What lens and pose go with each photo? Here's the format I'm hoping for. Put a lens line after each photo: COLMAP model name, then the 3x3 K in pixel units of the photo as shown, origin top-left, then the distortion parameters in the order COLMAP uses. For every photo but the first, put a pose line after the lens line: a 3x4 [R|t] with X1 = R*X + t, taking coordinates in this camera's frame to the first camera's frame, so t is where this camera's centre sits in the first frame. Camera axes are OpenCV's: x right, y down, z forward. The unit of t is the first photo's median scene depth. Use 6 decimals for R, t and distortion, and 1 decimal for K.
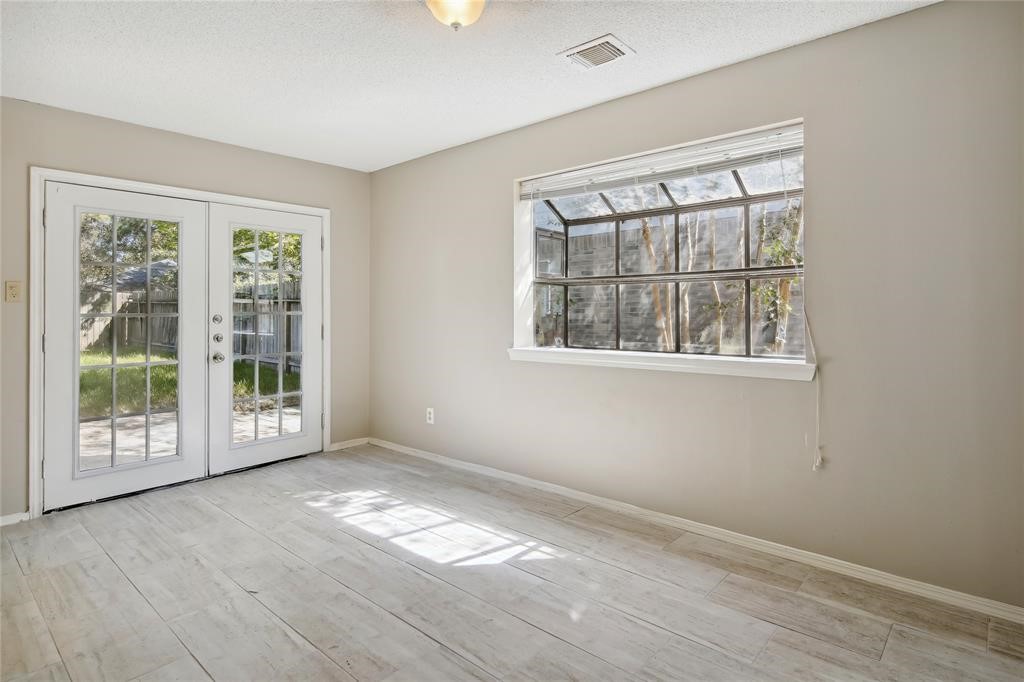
lens RADIAL K [[534.7, 0, 529.9], [0, 534.7, 308.8], [0, 0, 1]] dist [0.001070, -0.000922]
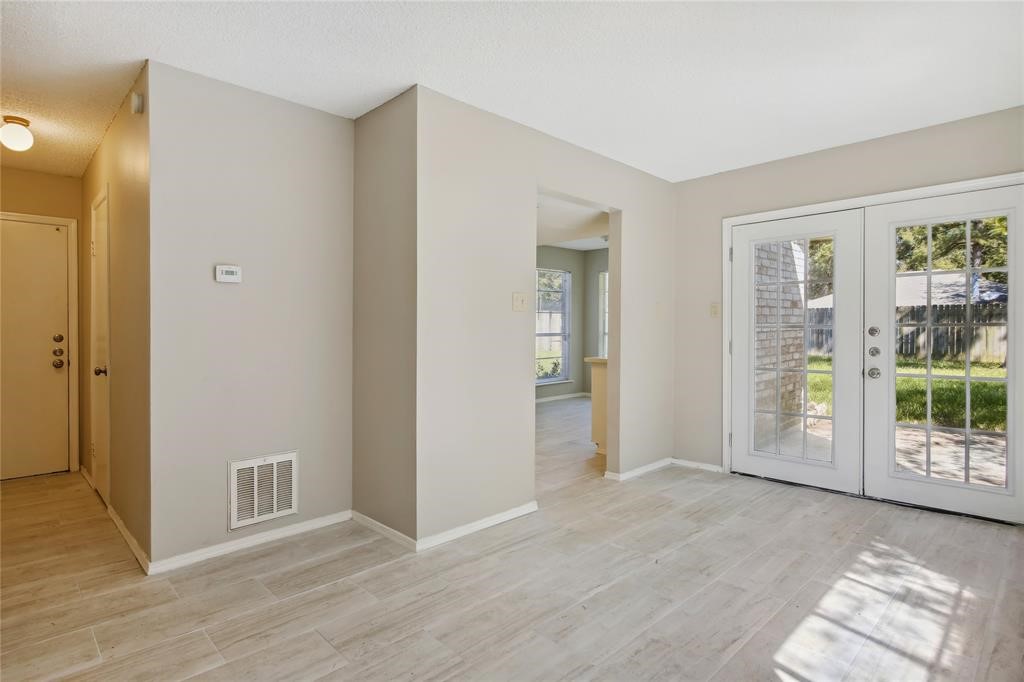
lens RADIAL K [[534.7, 0, 513.3], [0, 534.7, 337.2], [0, 0, 1]] dist [0.001070, -0.000922]
pose [[-0.082018, 0.023763, -0.996348, 0.473979], [0.011229, 0.999674, 0.022918, 0.000920], [0.996568, -0.009308, -0.082258, 0.547643]]
